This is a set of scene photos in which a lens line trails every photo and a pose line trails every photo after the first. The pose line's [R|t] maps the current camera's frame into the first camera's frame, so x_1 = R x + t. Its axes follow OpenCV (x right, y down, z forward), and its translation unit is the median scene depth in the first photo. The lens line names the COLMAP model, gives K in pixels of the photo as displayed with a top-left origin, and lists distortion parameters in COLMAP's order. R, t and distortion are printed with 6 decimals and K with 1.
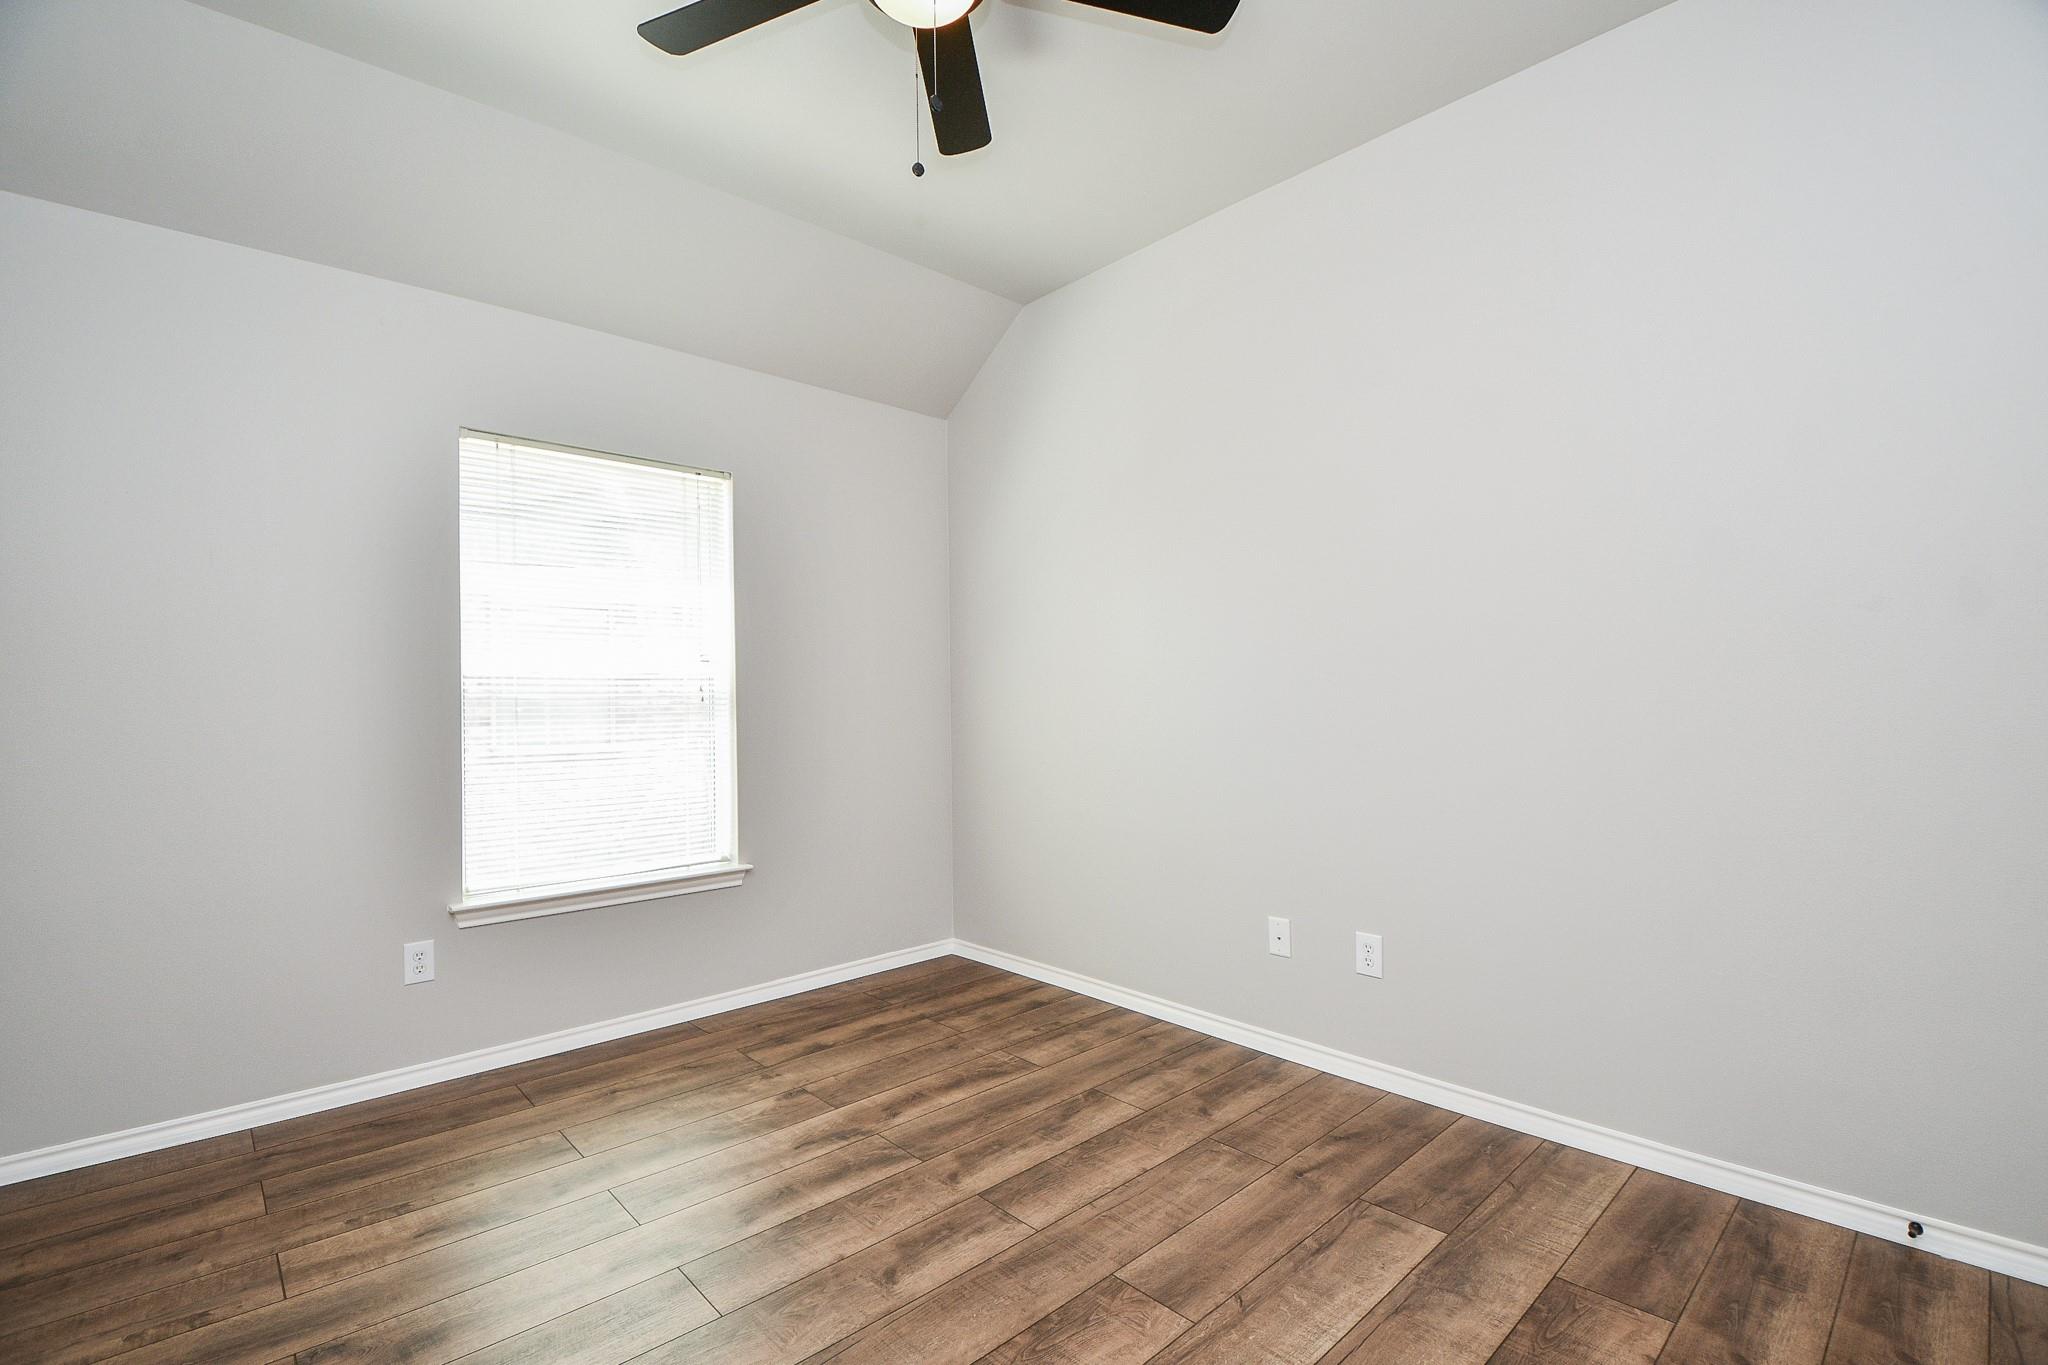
lens RADIAL K [[913.5, 0, 1045.9], [0, 913.5, 695.9], [0, 0, 1]] dist [0.002296, -0.016738]
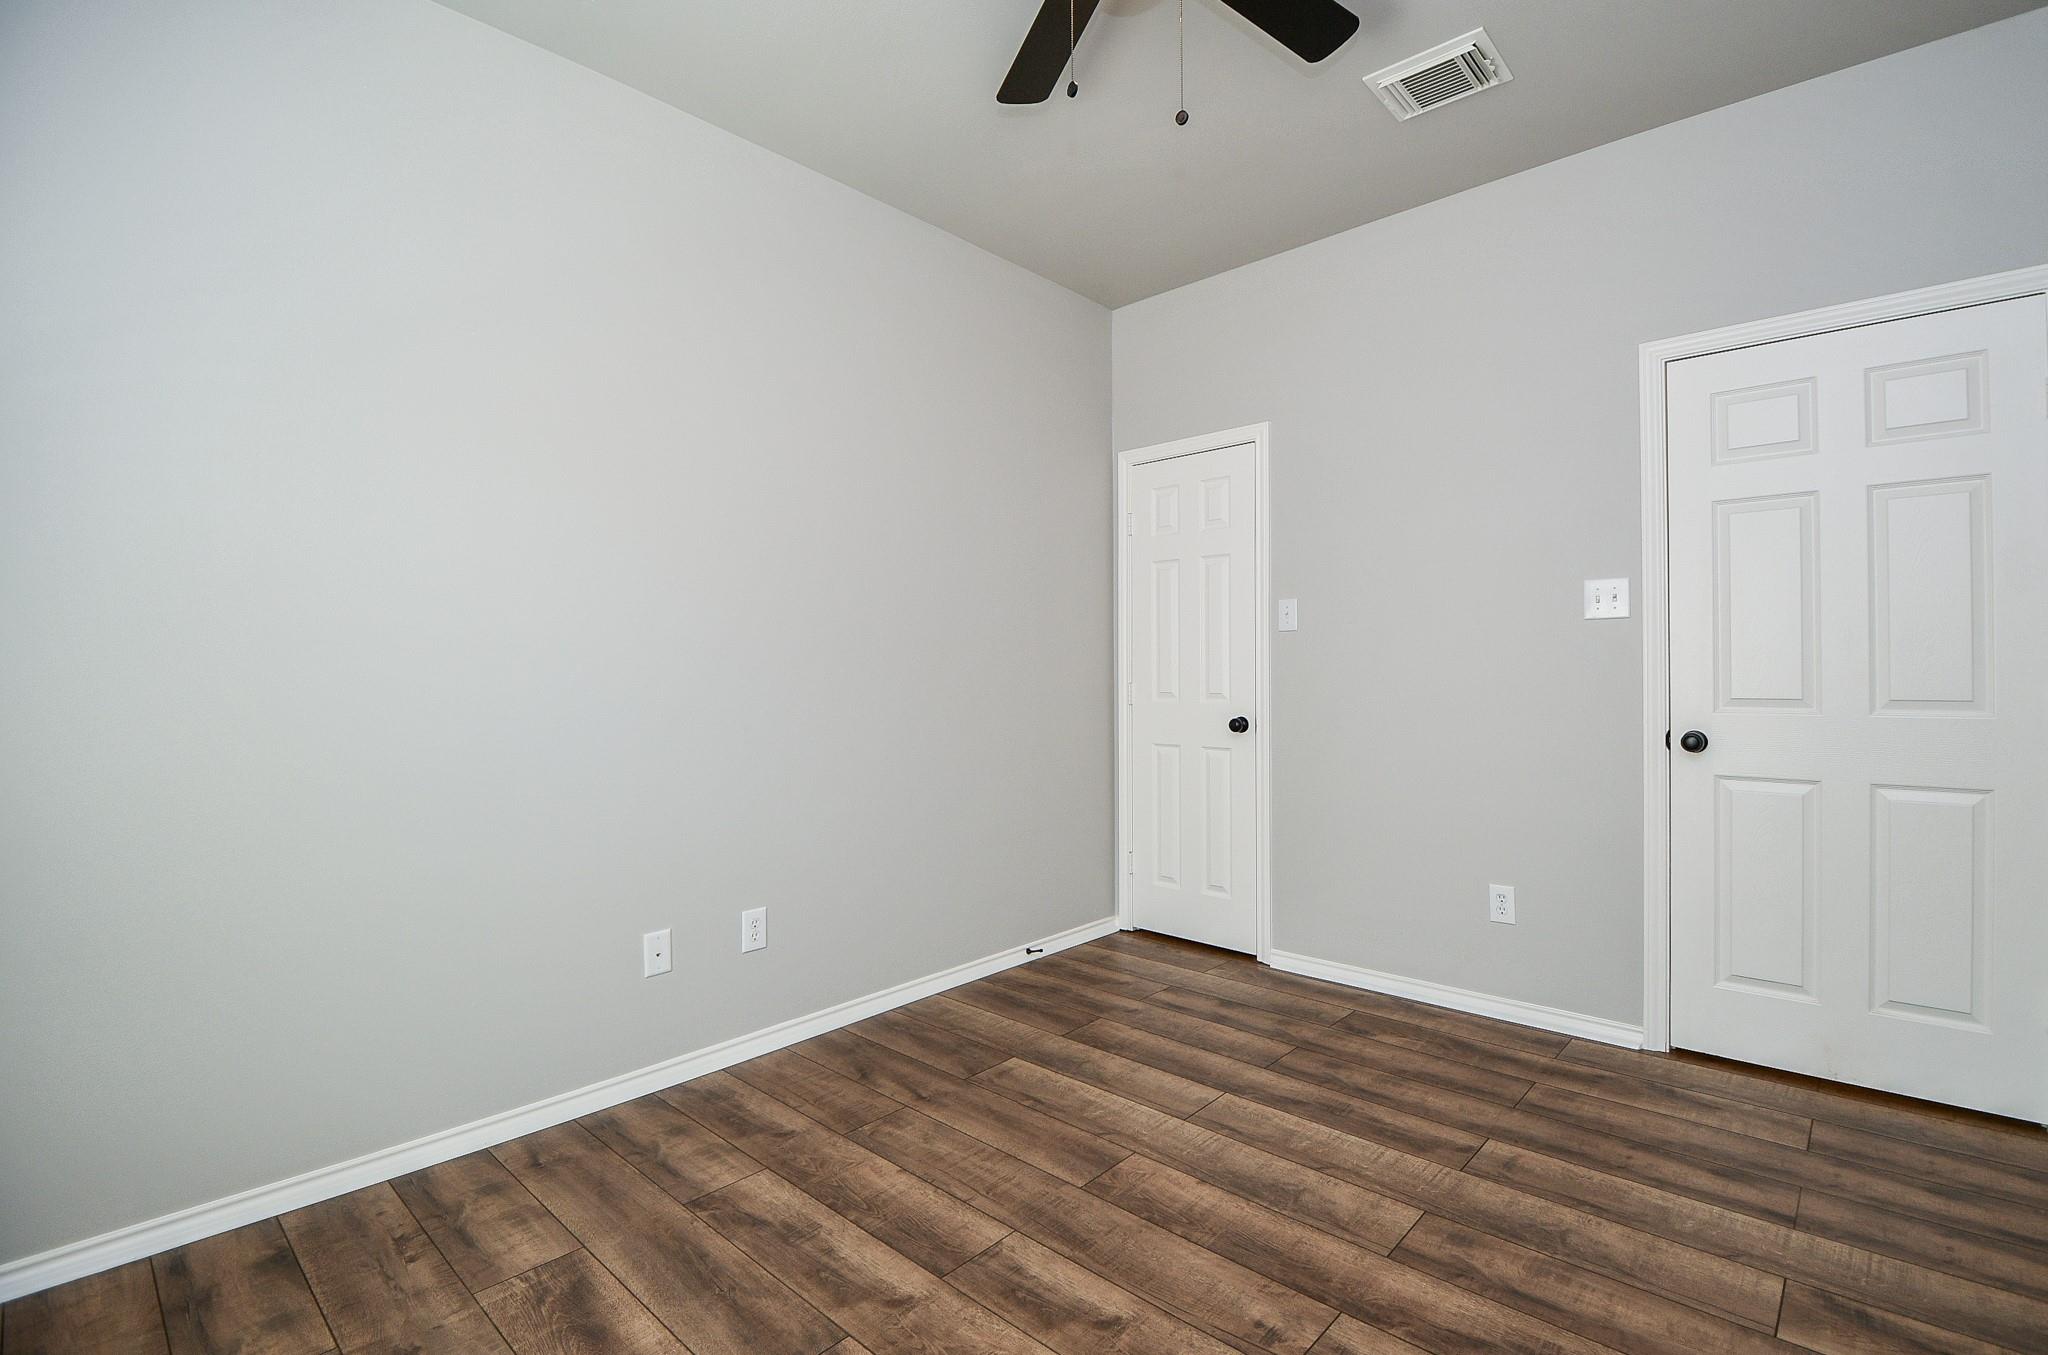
lens RADIAL K [[919.5, 0, 1050.1], [0, 919.5, 688.8], [0, 0, 1]] dist [-0.002458, -0.017703]
pose [[-0.067506, -0.006502, 0.997698, -0.837012], [0.007915, 0.999944, 0.007052, 0.008918], [-0.997687, 0.008372, -0.067451, 0.884348]]
